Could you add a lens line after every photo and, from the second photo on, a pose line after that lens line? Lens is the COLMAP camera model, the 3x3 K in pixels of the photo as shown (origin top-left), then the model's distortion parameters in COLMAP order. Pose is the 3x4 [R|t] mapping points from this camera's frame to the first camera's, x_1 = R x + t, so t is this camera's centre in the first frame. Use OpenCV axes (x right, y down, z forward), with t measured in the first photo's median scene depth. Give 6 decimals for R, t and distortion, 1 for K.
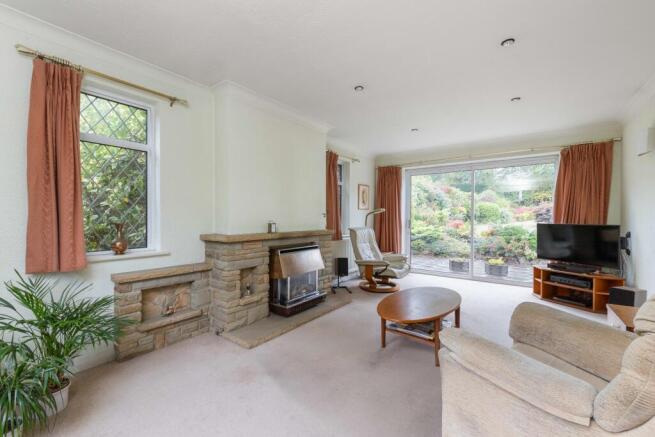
lens RADIAL K [[274.4, 0, 323.5], [0, 274.4, 217.2], [0, 0, 1]] dist [-0.002246, -0.001075]
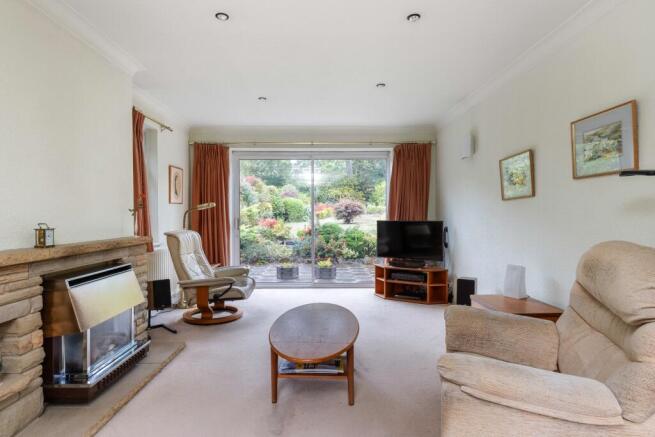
lens RADIAL K [[357.0, 0, 327.7], [0, 357.0, 216.9], [0, 0, 1]] dist [0.000889, -0.002713]
pose [[0.796613, -0.009669, 0.604413, -0.123995], [0.006456, 0.999951, 0.007486, -0.000594], [-0.604456, -0.002061, 0.796636, 0.116130]]
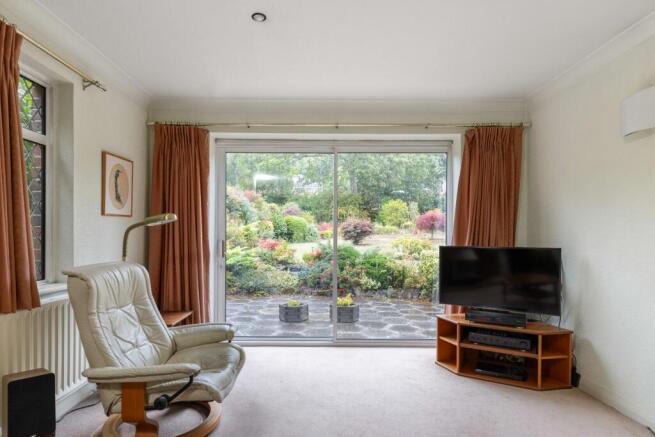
lens RADIAL K [[379.8, 0, 331.2], [0, 379.8, 237.5], [0, 0, 1]] dist [0.007499, 0.002308]
pose [[0.798011, -0.003688, 0.602632, 0.082703], [-0.001630, 0.999964, 0.008278, -0.002628], [-0.602641, -0.007588, 0.797976, 0.507879]]
